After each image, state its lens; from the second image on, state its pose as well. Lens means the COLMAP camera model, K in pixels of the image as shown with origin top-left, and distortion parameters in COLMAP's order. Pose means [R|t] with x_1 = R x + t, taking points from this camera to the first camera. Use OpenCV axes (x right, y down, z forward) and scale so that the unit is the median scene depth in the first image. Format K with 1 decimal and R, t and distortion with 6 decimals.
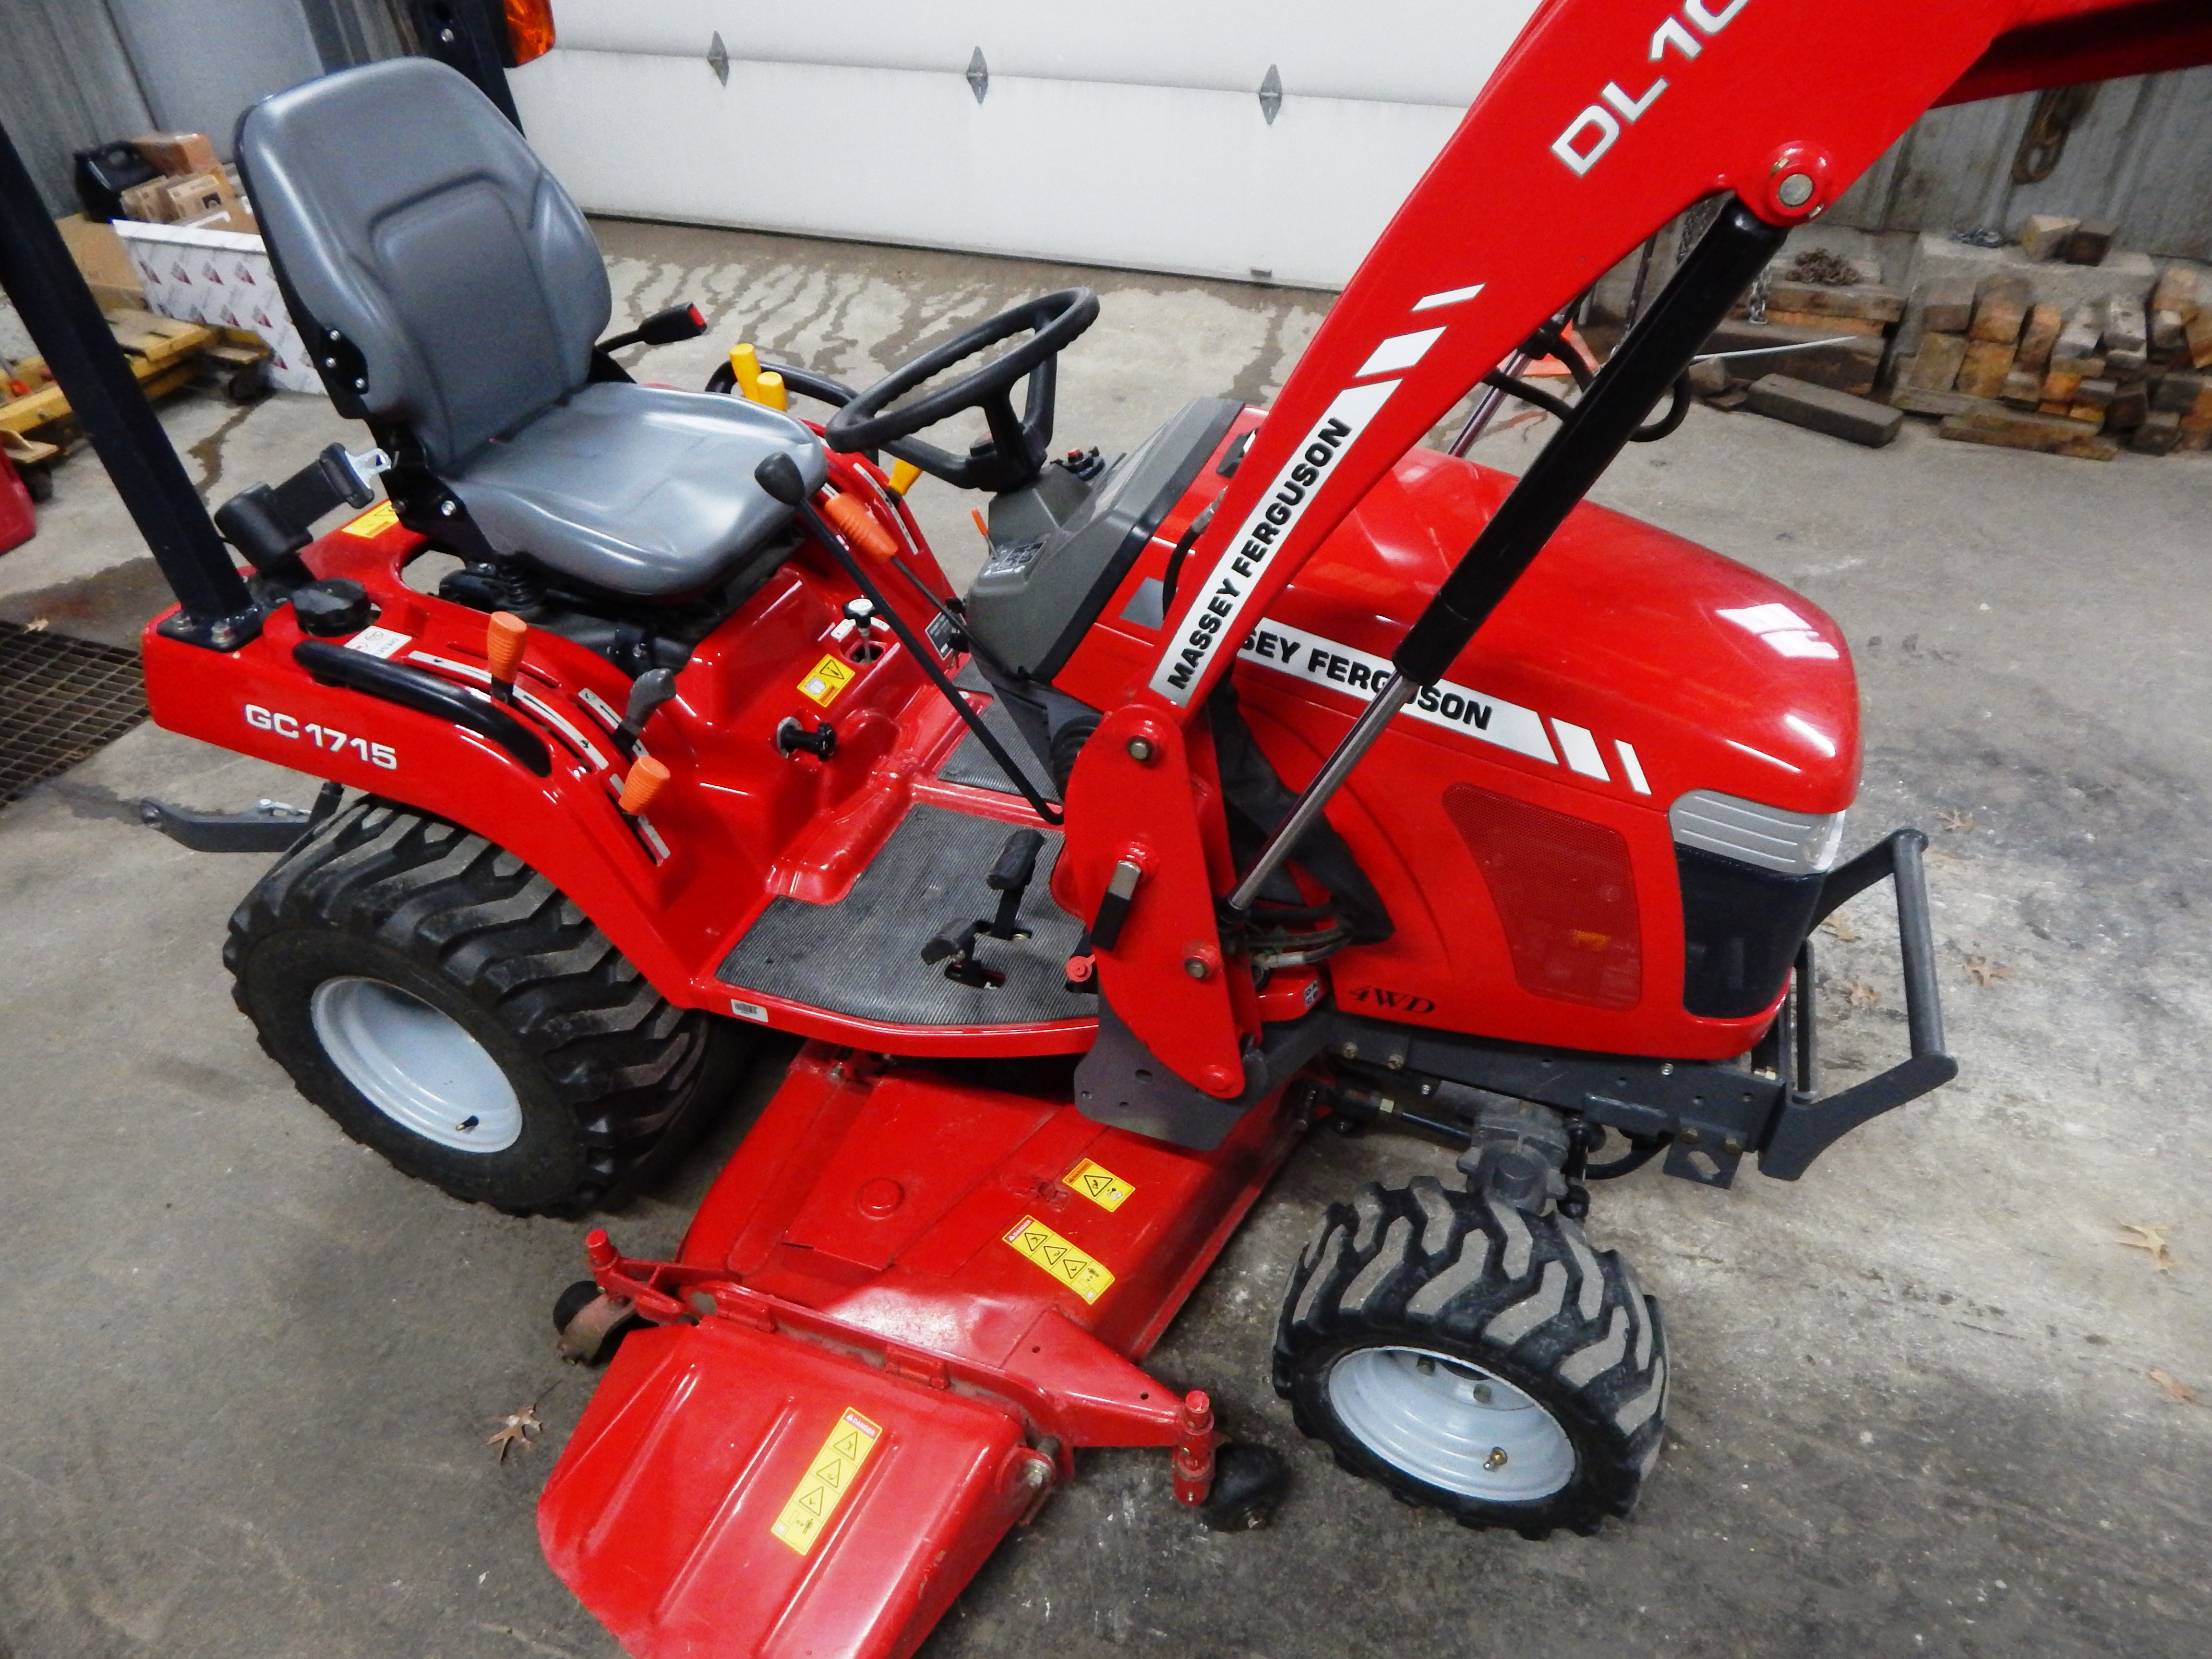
lens RADIAL K [[1446.6, 0, 1106.0], [0, 1446.6, 829.5], [0, 0, 1]] dist [-0.001362, -0.007216]
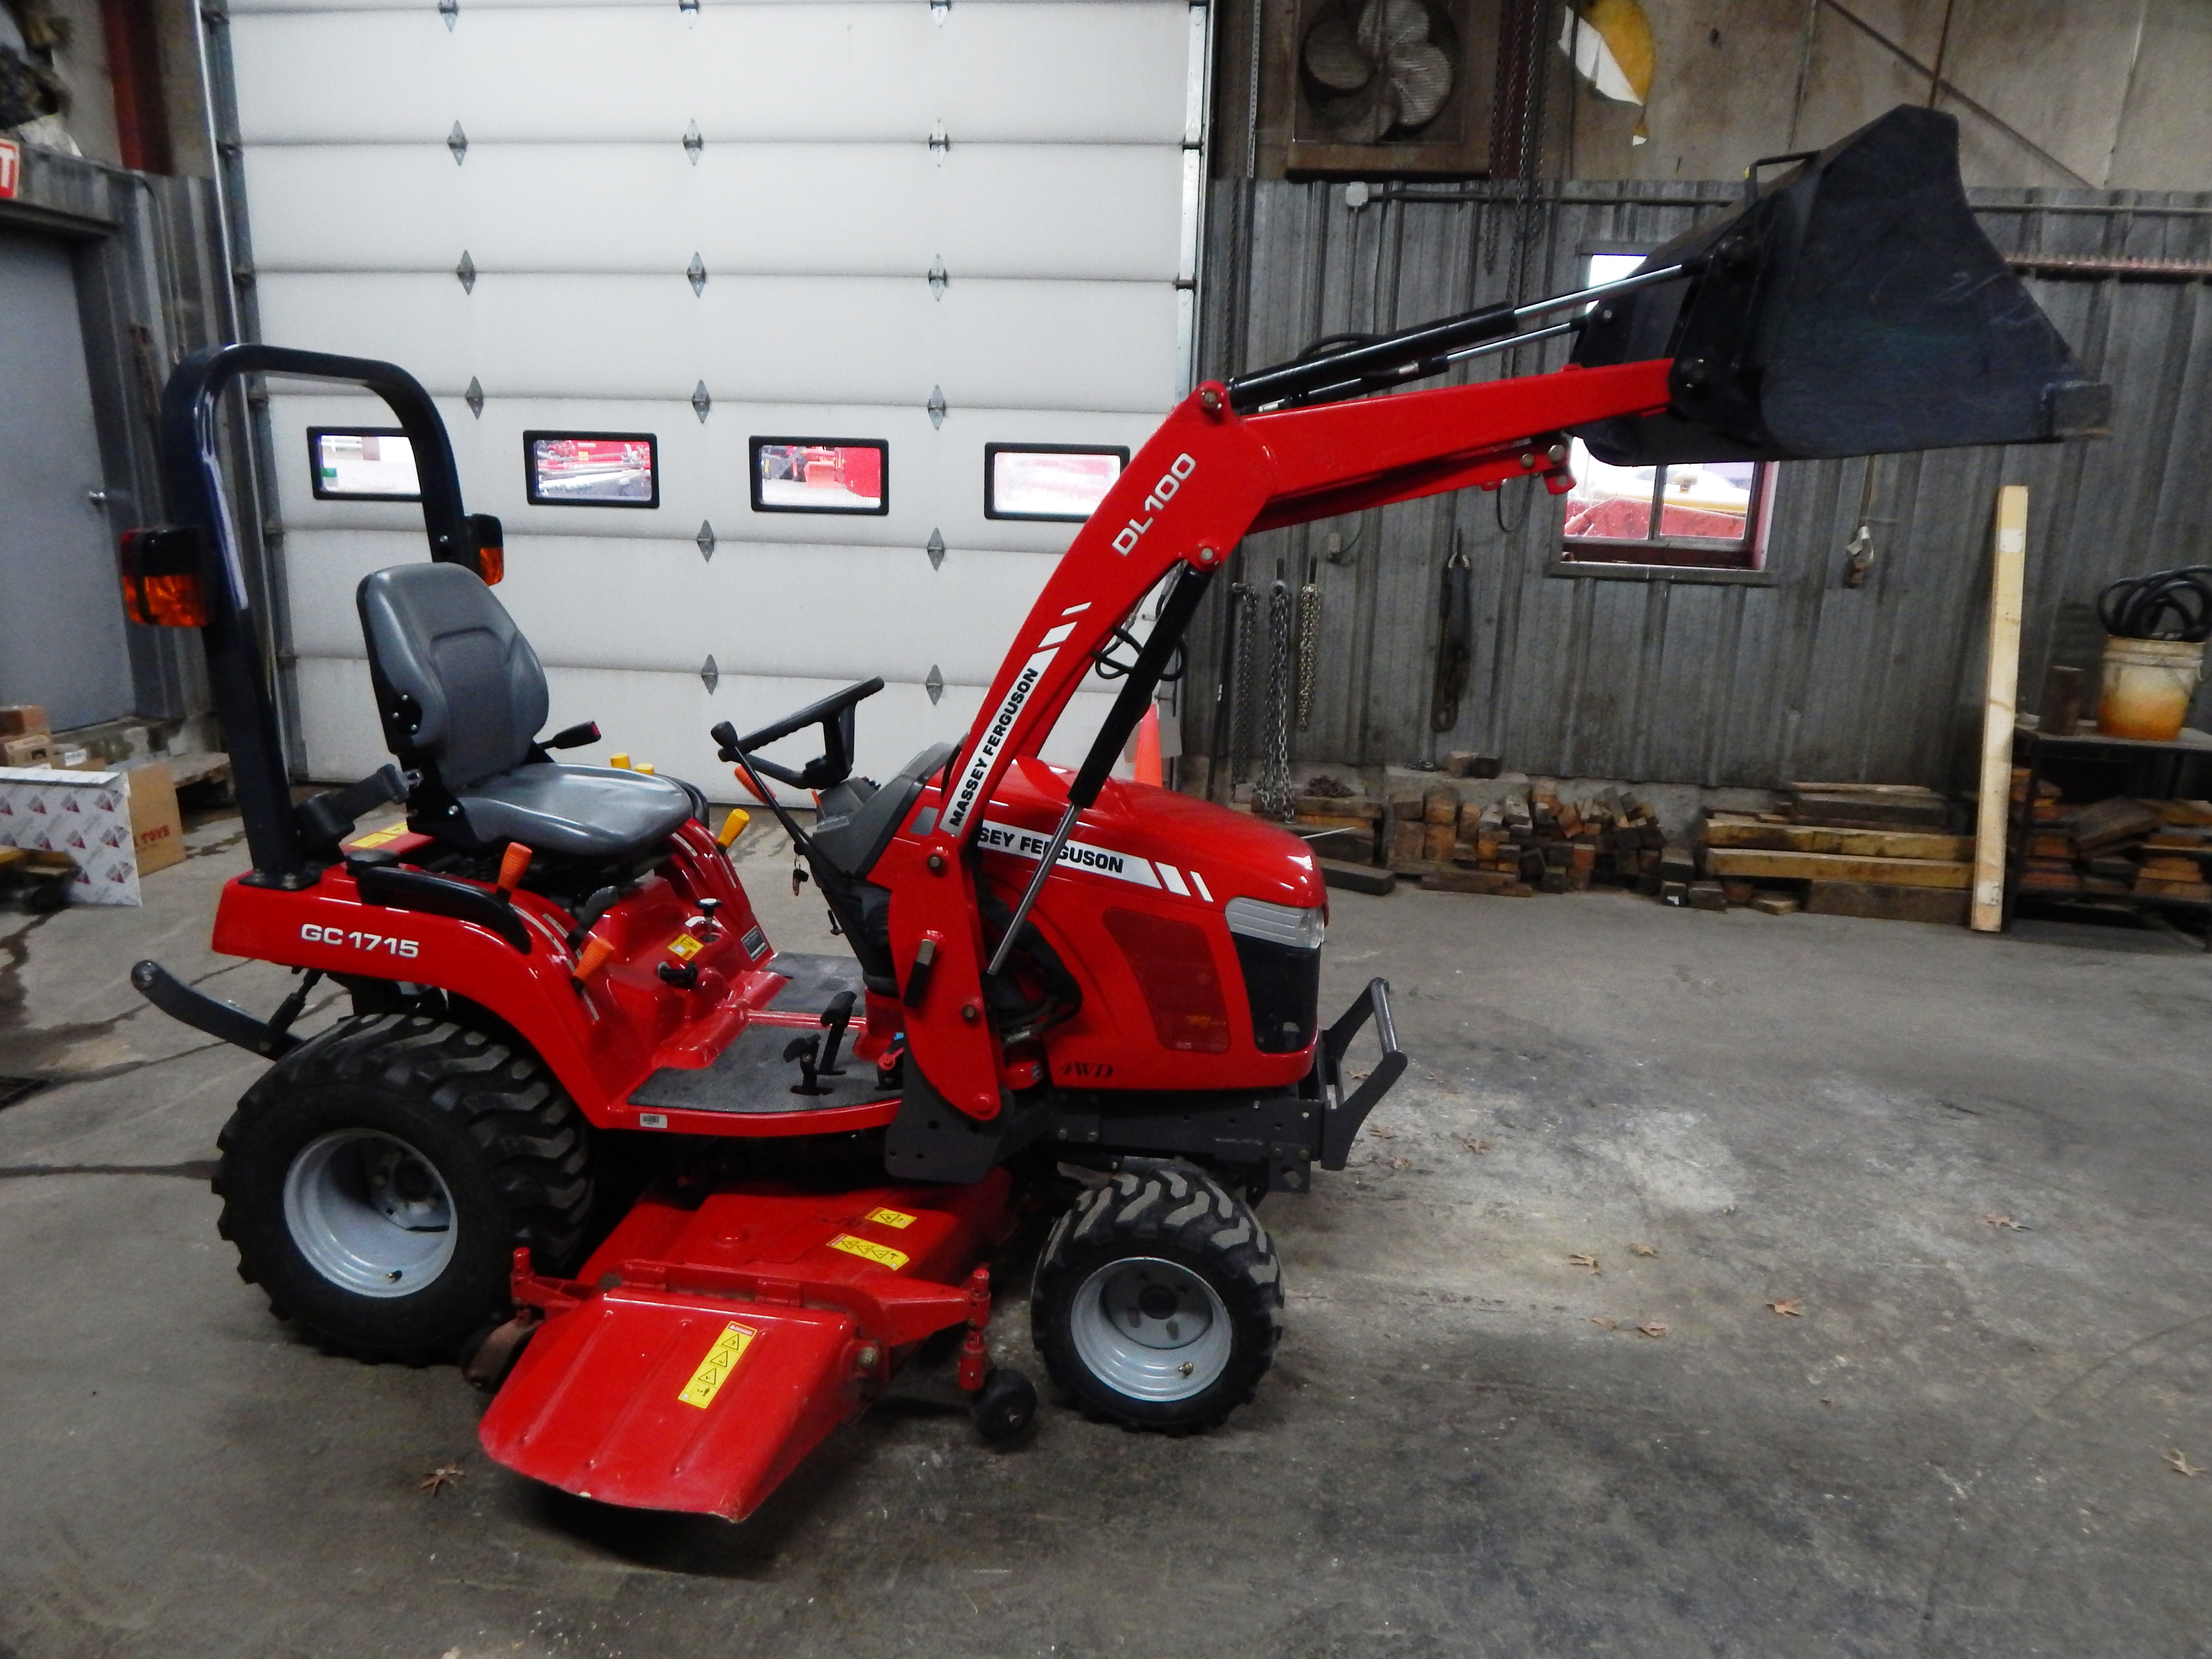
lens RADIAL K [[1449.6, 0, 1101.7], [0, 1449.6, 831.8], [0, 0, 1]] dist [-0.005504, -0.004365]
pose [[0.972240, -0.007284, 0.233870, -0.070311], [0.105115, 0.906575, -0.408745, 0.239323], [-0.209044, 0.421982, 0.882175, -0.234525]]
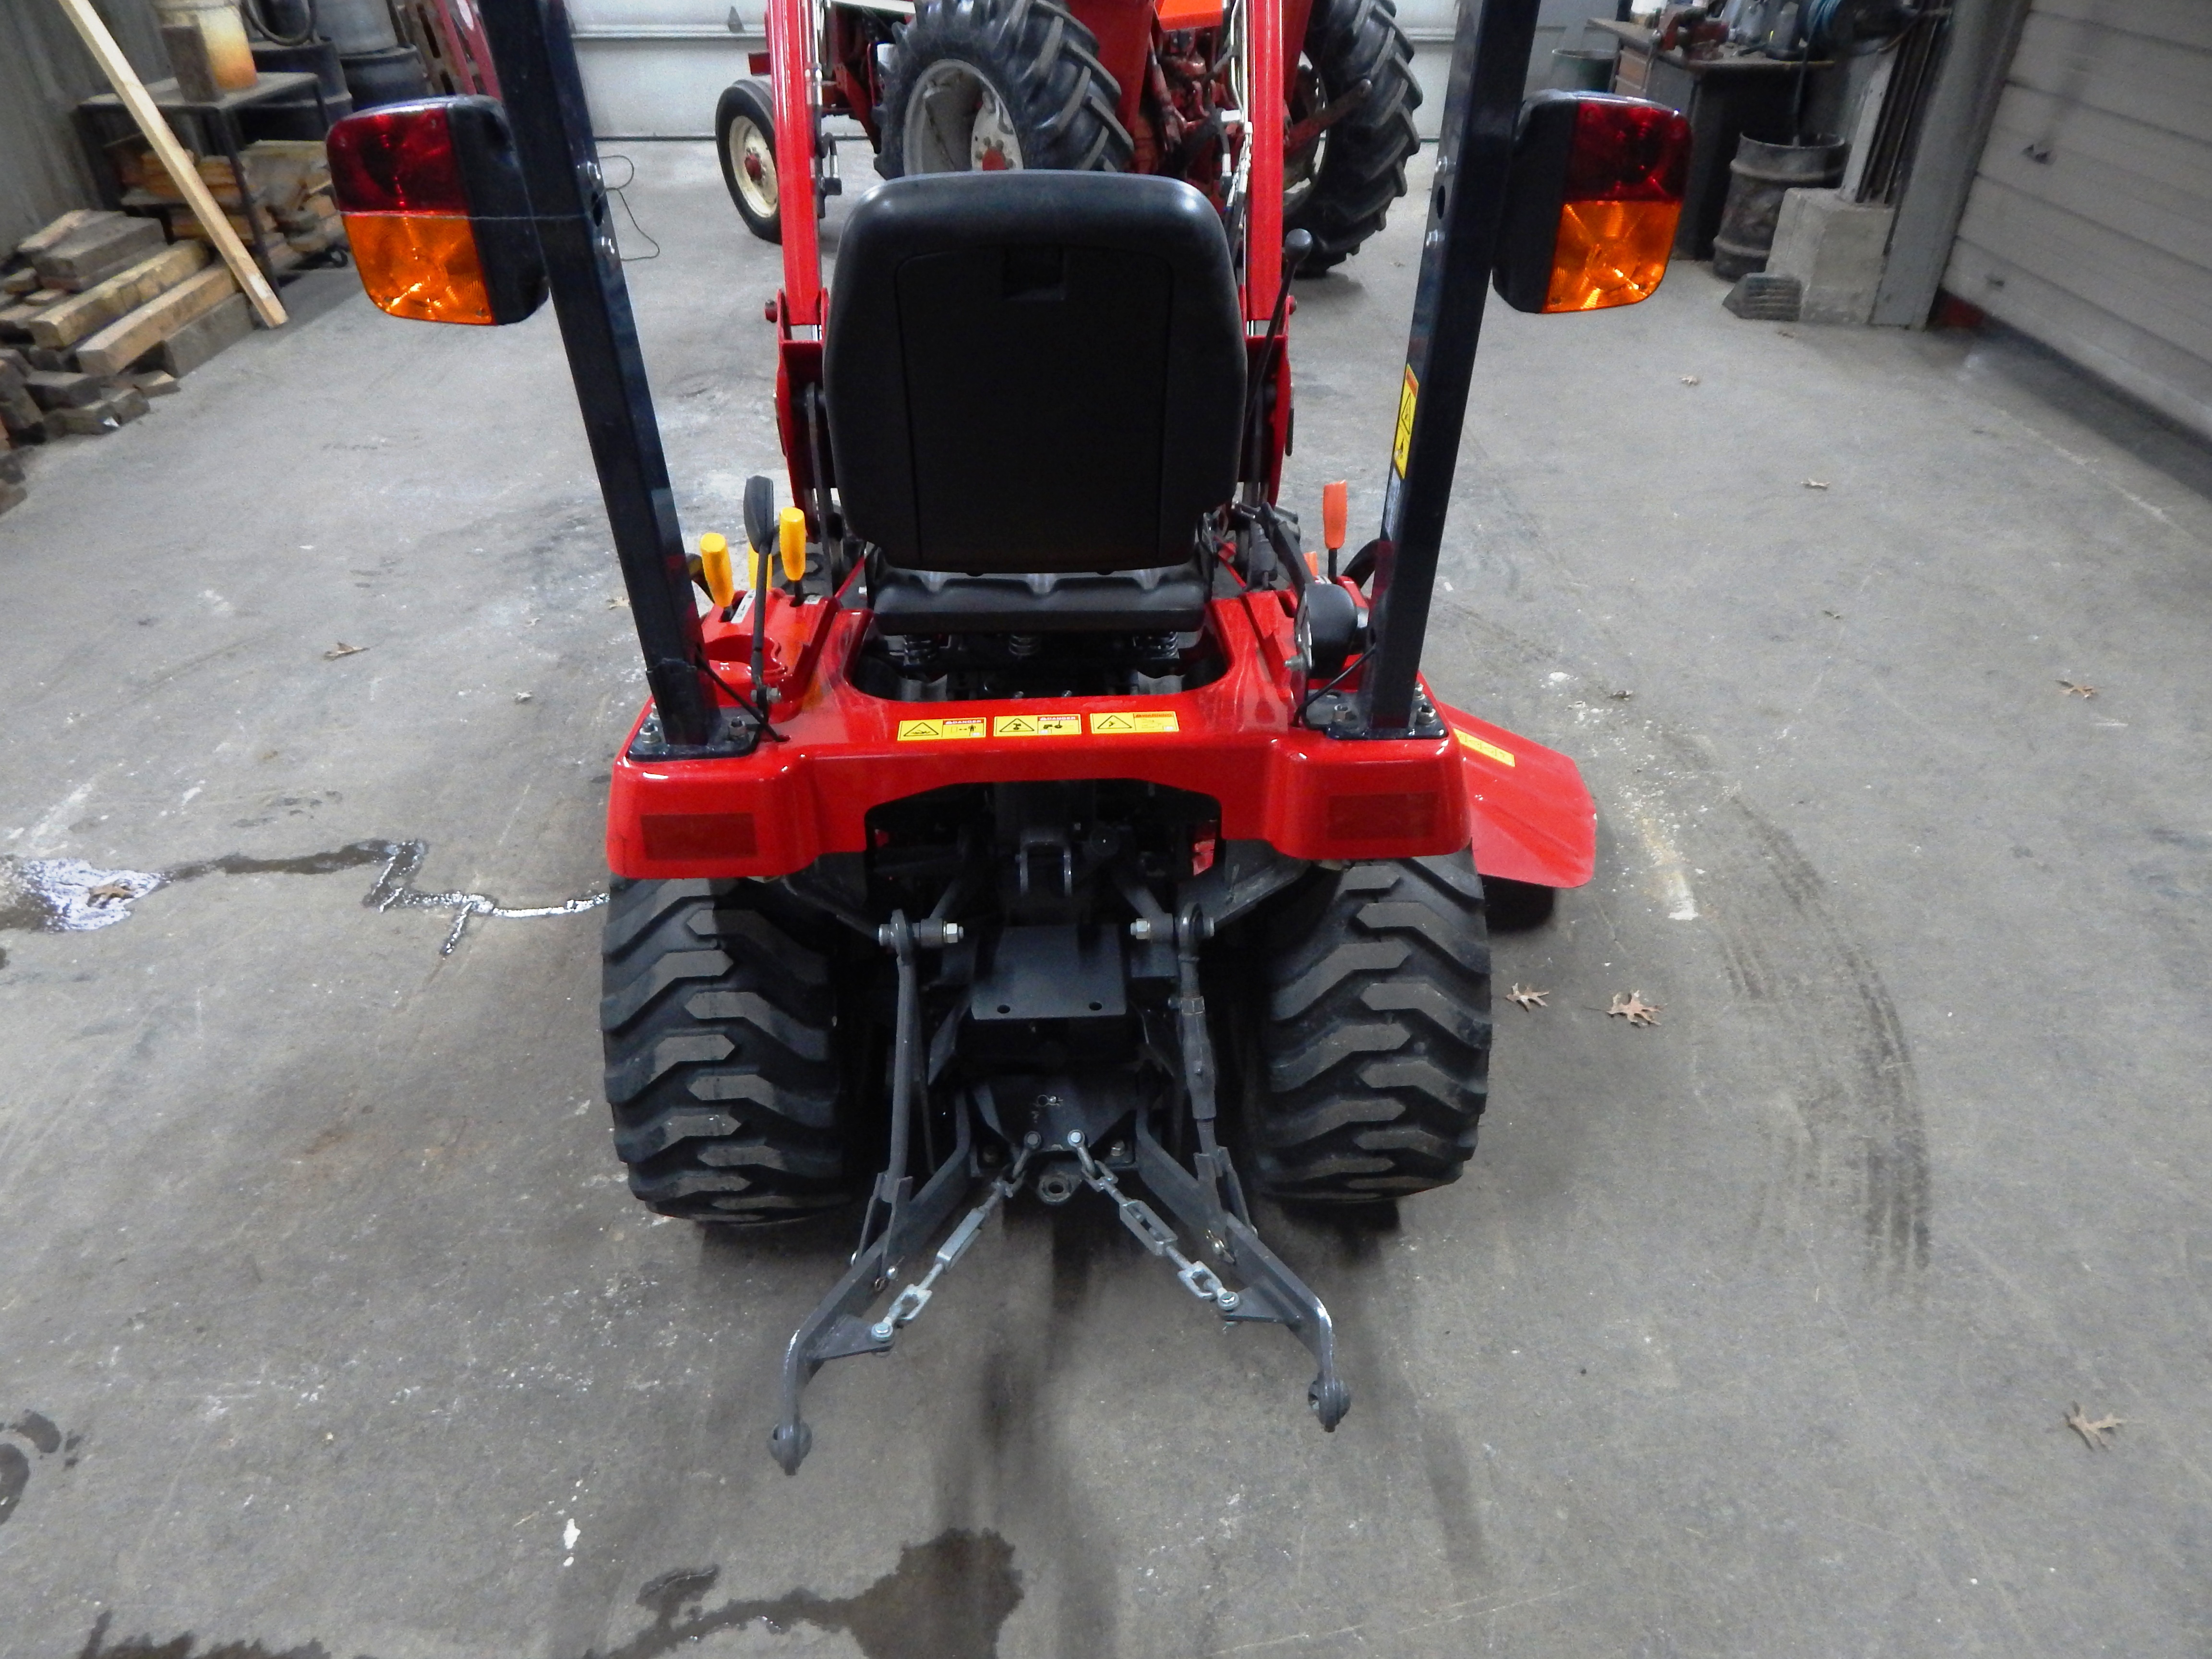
lens RADIAL K [[1426.2, 0, 1104.3], [0, 1426.2, 882.4], [0, 0, 1]] dist [-0.014465, -0.000639]
pose [[-0.378219, -0.549281, 0.745145, -0.591369], [0.589223, 0.477983, 0.651420, -0.362495], [-0.713979, 0.685436, 0.142867, 0.506427]]
